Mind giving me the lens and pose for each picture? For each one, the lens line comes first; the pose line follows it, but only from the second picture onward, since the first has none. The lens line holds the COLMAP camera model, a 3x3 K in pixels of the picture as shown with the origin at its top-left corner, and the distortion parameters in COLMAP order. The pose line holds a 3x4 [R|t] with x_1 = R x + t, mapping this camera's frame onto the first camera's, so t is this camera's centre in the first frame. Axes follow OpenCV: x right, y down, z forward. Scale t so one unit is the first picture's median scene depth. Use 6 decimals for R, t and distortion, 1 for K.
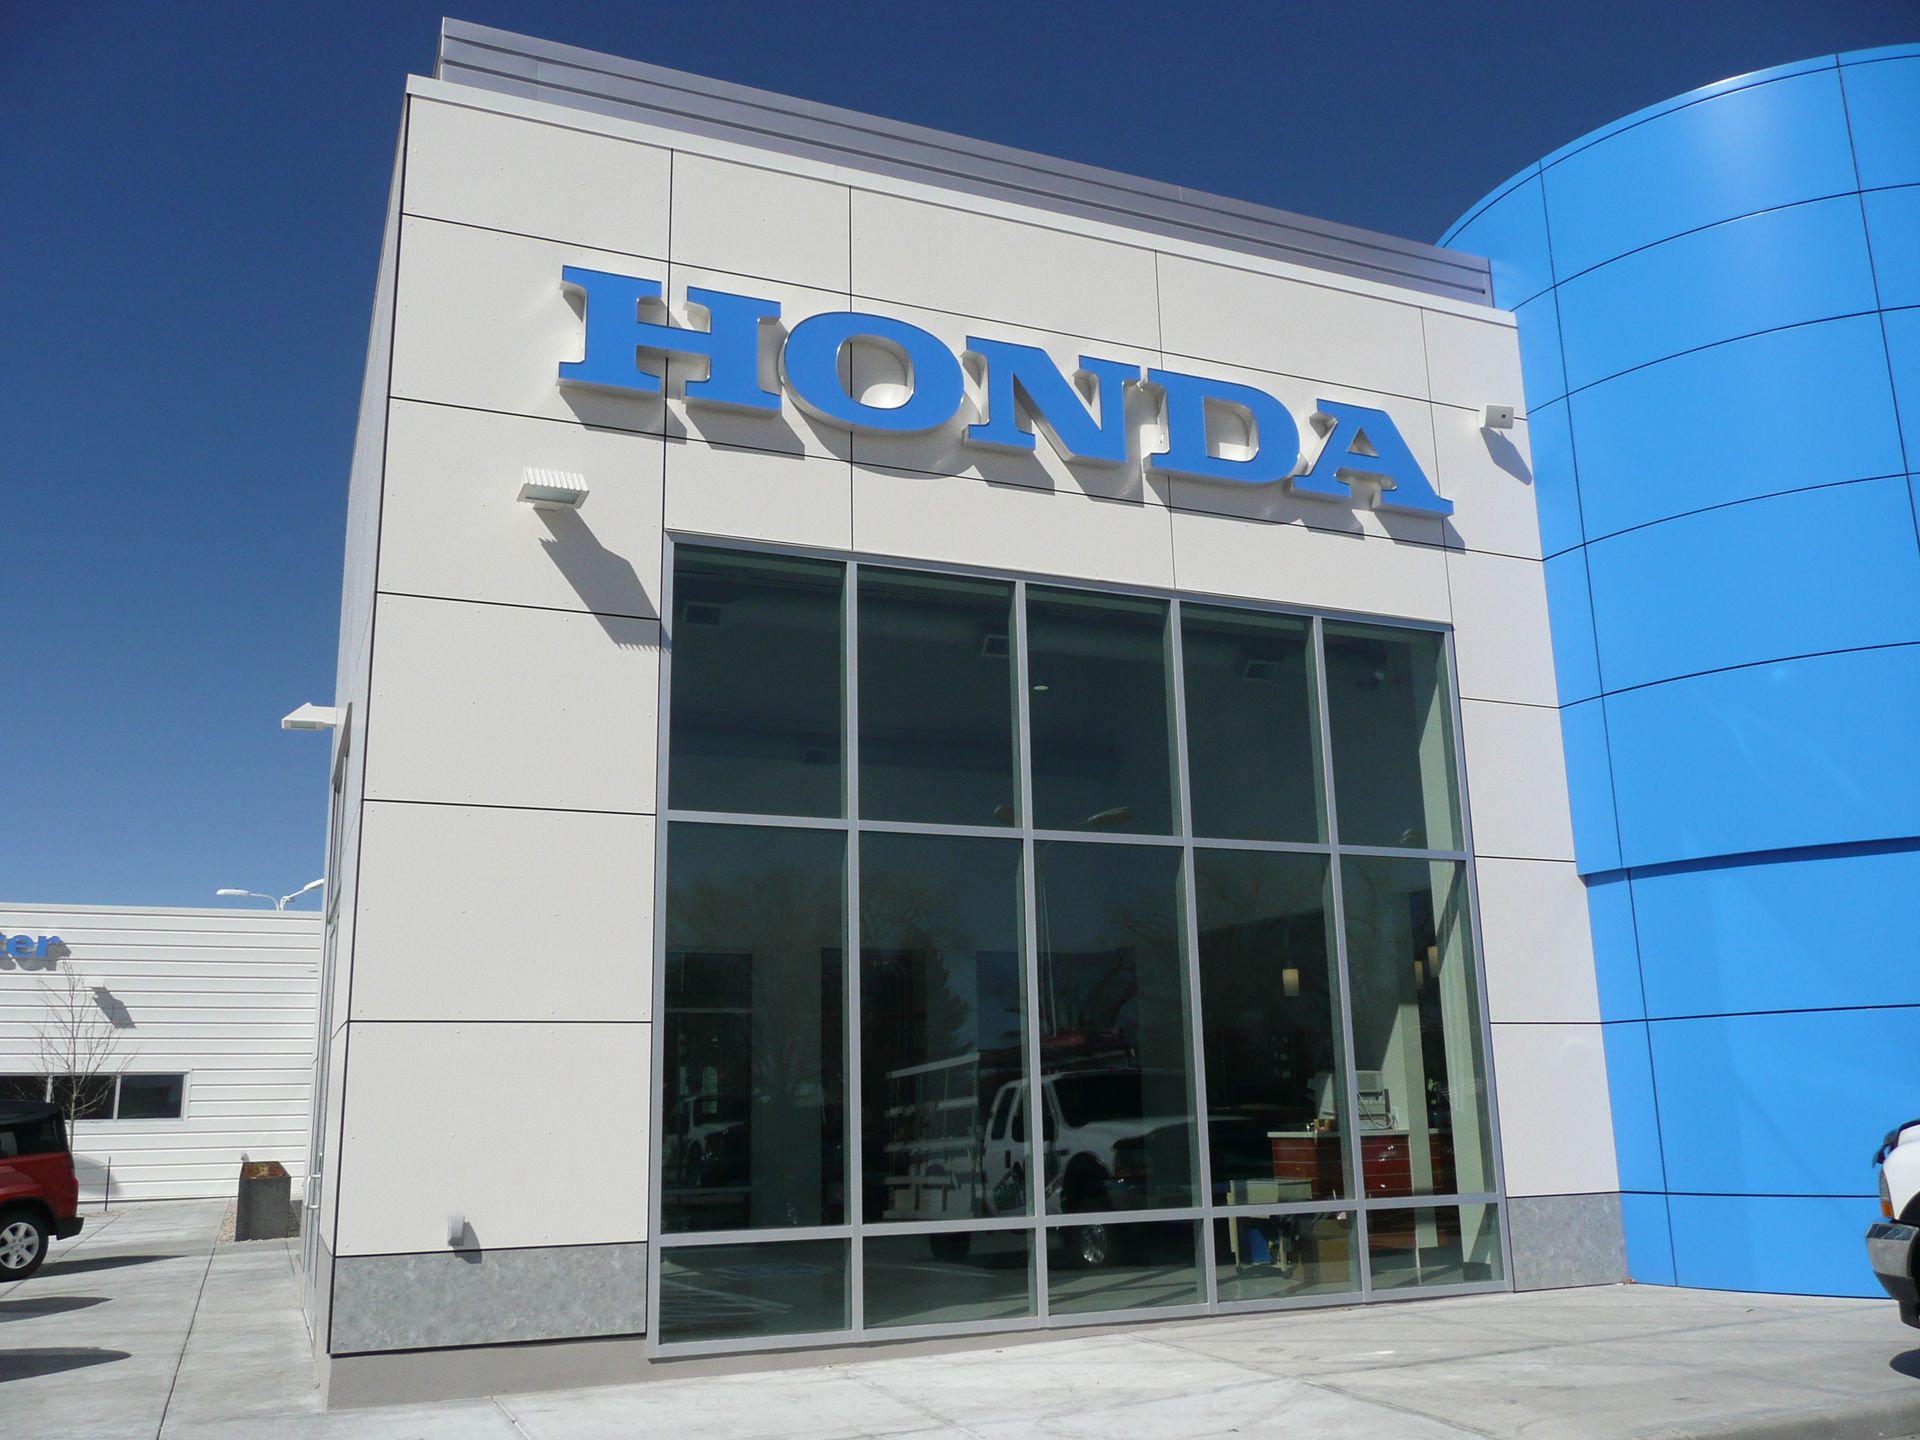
lens RADIAL K [[1620.4, 0, 932.1], [0, 1620.4, 724.9], [0, 0, 1]] dist [-0.035721, 0.041885]
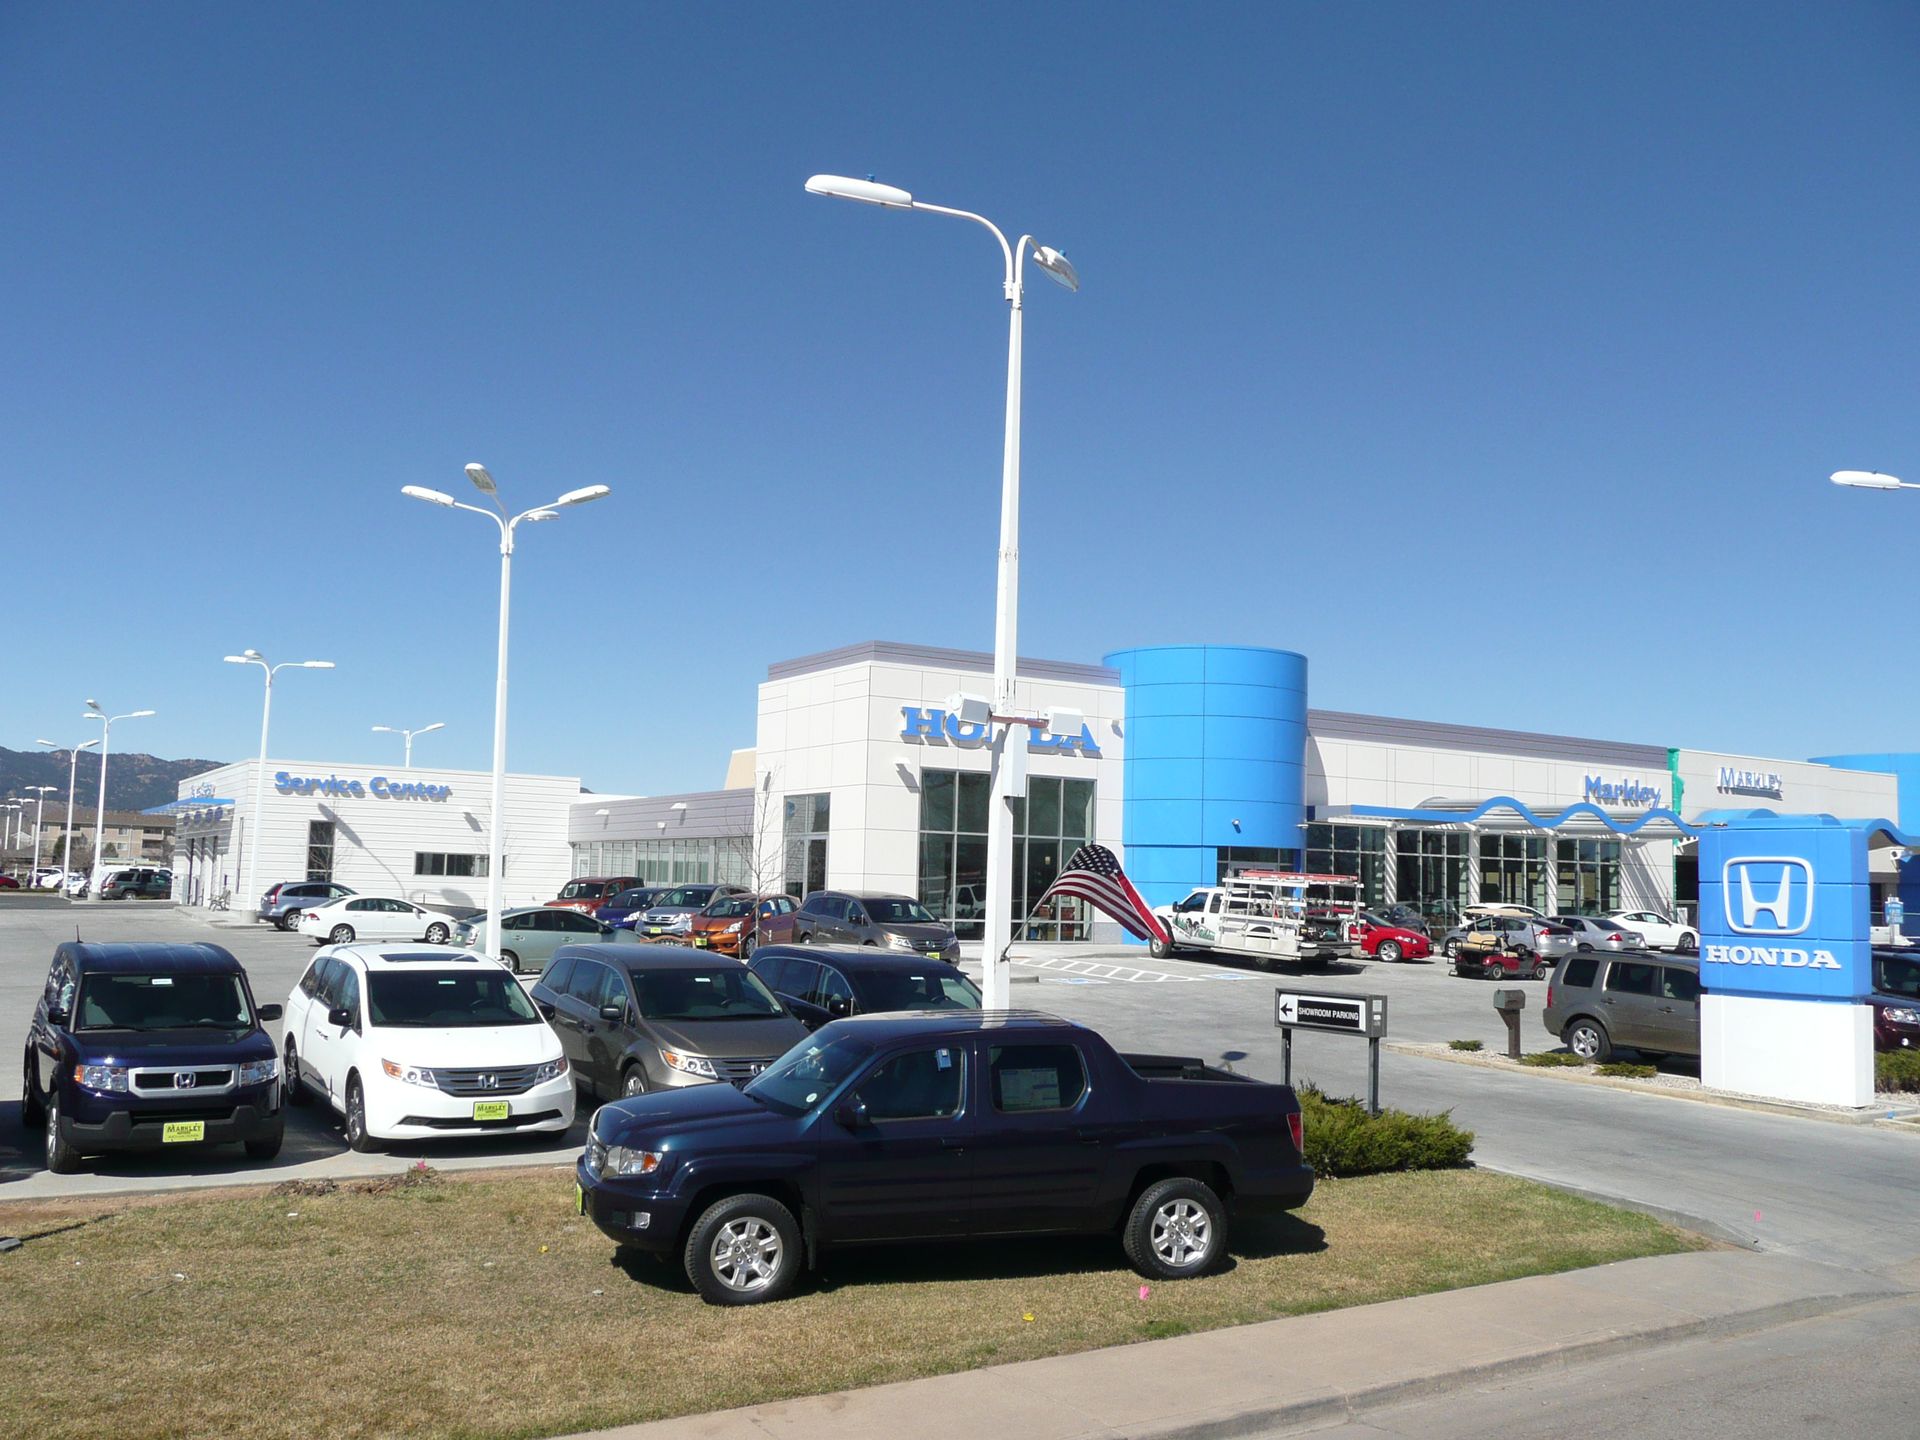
lens RADIAL K [[1620.4, 0, 932.1], [0, 1620.4, 724.9], [0, 0, 1]] dist [-0.035721, 0.041885]
pose [[0.988539, 0.059023, 0.138951, -0.699726], [-0.077262, 0.988530, 0.129762, -0.751662], [-0.129699, -0.139010, 0.981761, -3.112512]]
